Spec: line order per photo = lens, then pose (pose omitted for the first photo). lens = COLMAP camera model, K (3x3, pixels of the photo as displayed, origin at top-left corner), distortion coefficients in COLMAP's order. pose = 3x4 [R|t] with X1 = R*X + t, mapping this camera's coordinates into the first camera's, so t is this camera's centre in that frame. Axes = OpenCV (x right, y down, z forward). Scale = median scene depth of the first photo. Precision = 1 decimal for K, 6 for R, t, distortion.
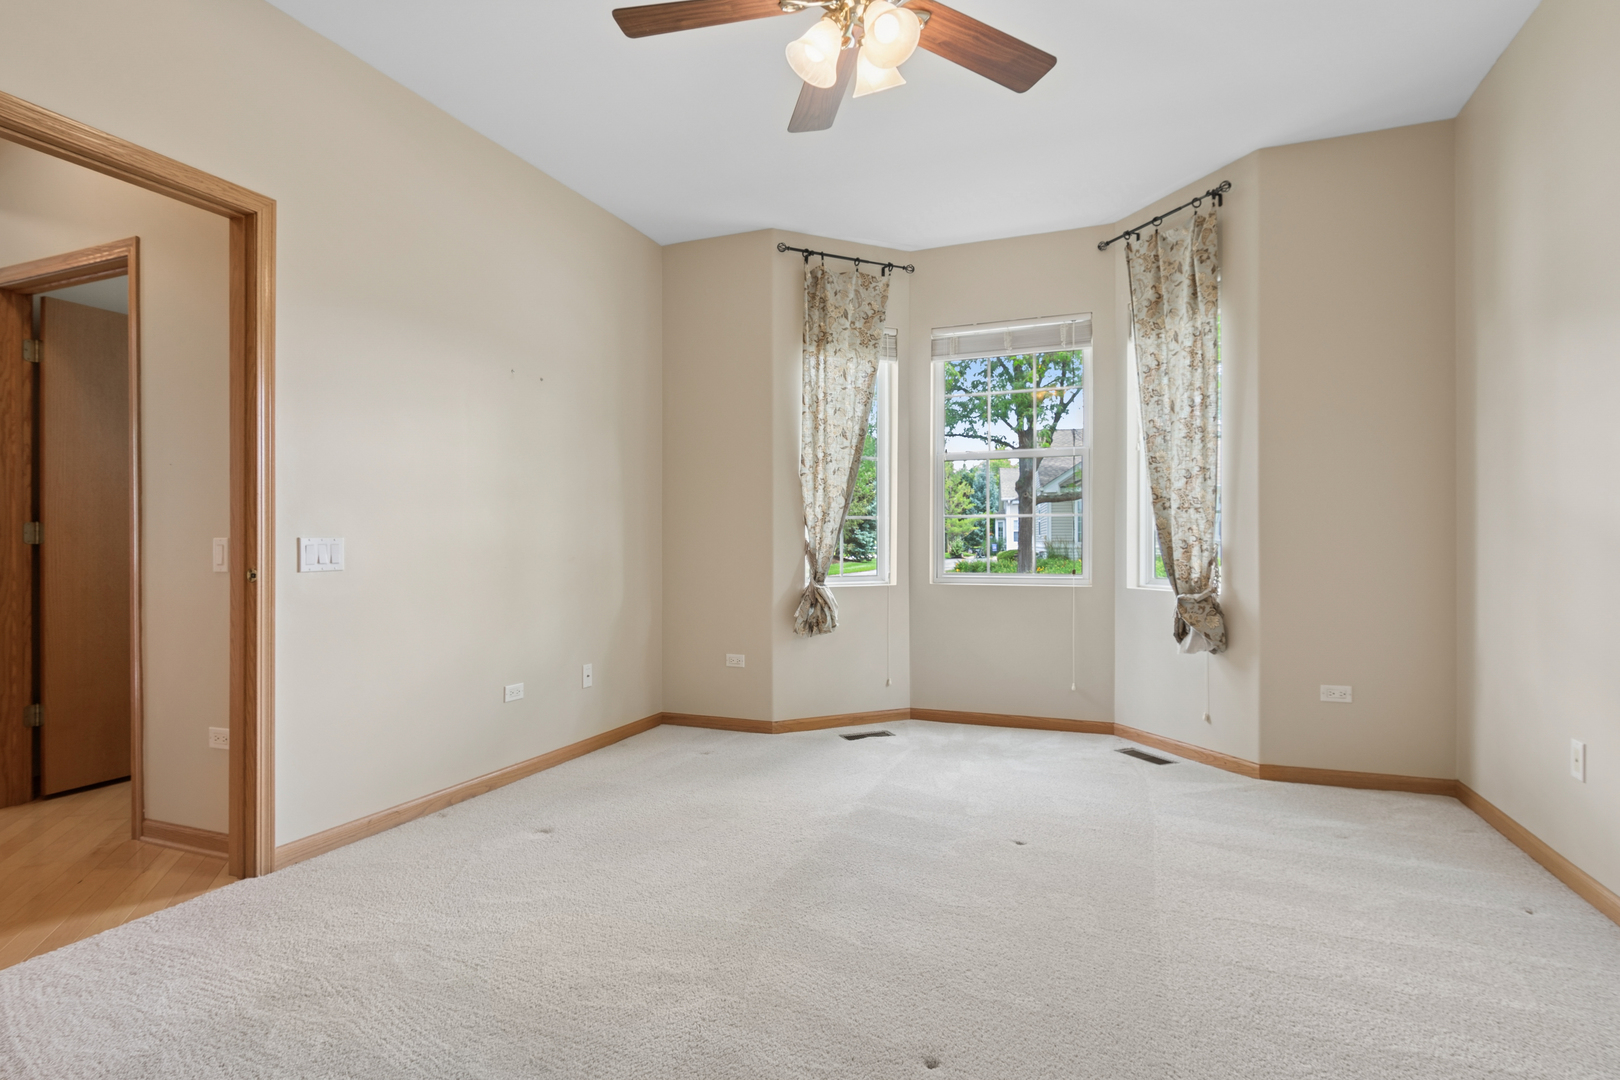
lens RADIAL K [[822.9, 0, 810.0], [0, 822.9, 540.0], [0, 0, 1]] dist [0.000875, -0.000426]
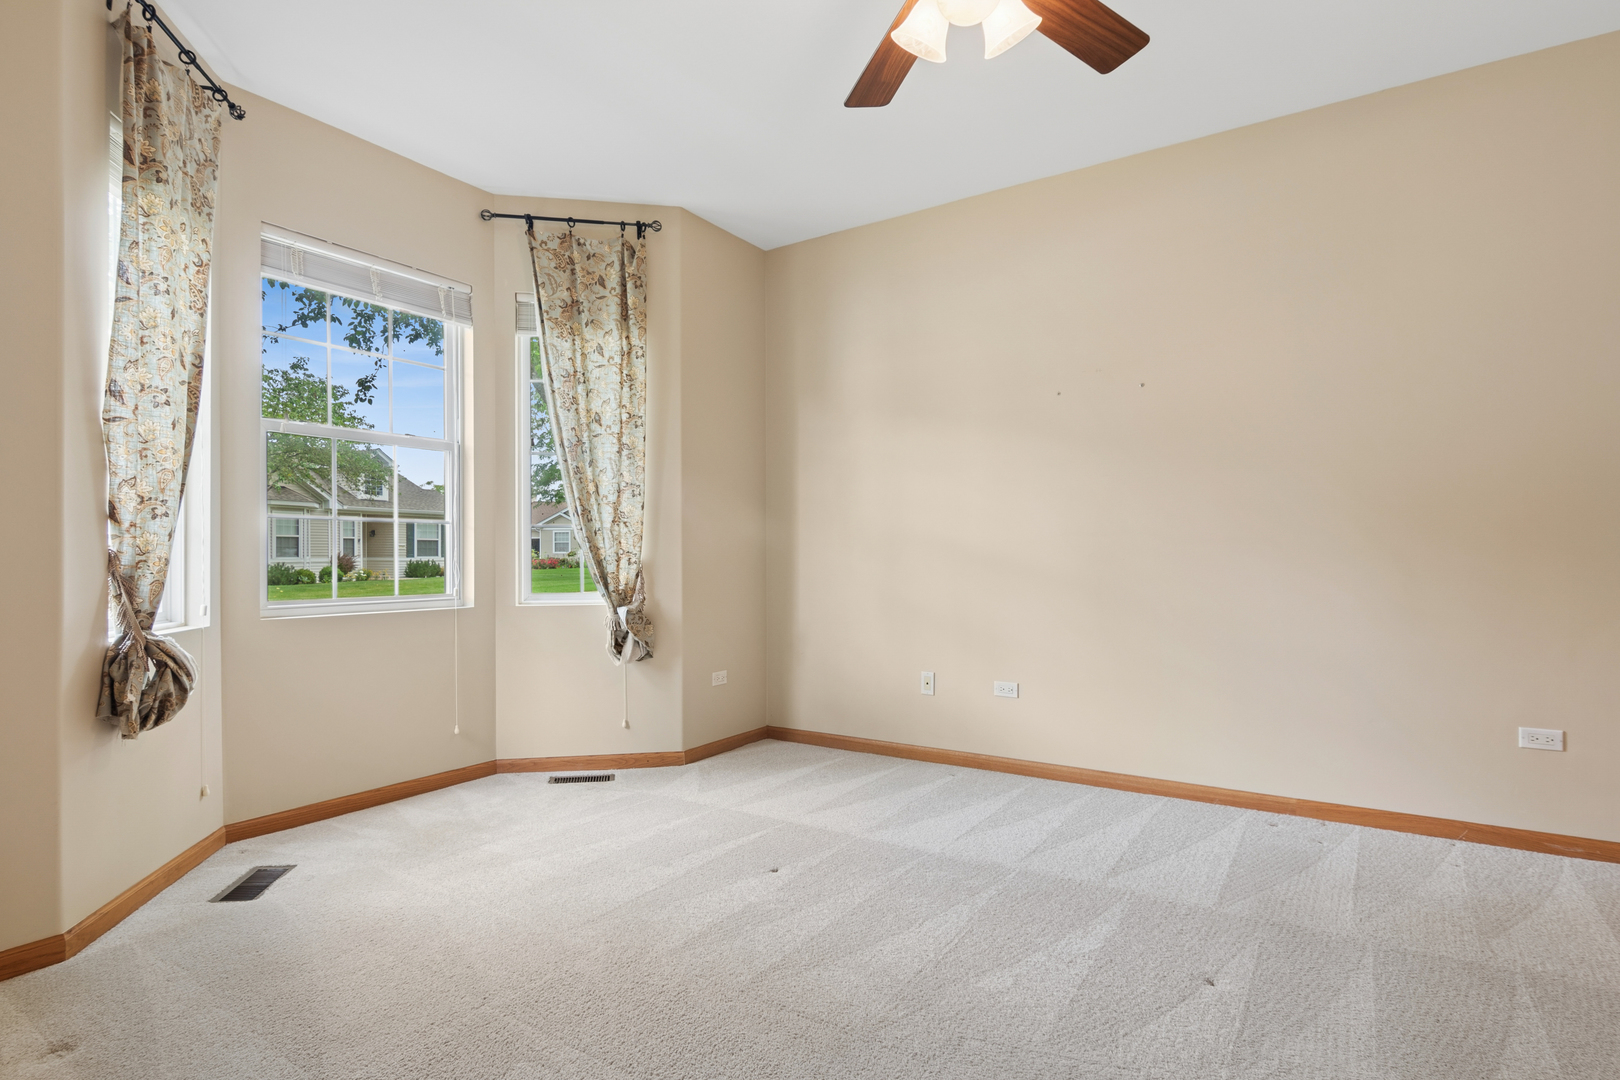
lens RADIAL K [[822.3, 0, 809.8], [0, 822.3, 549.1], [0, 0, 1]] dist [0.001237, -0.000039]
pose [[0.196473, 0.008810, 0.980470, -0.483730], [-0.005986, 0.999952, -0.007785, 0.001572], [-0.980491, -0.004340, 0.196516, 0.555050]]
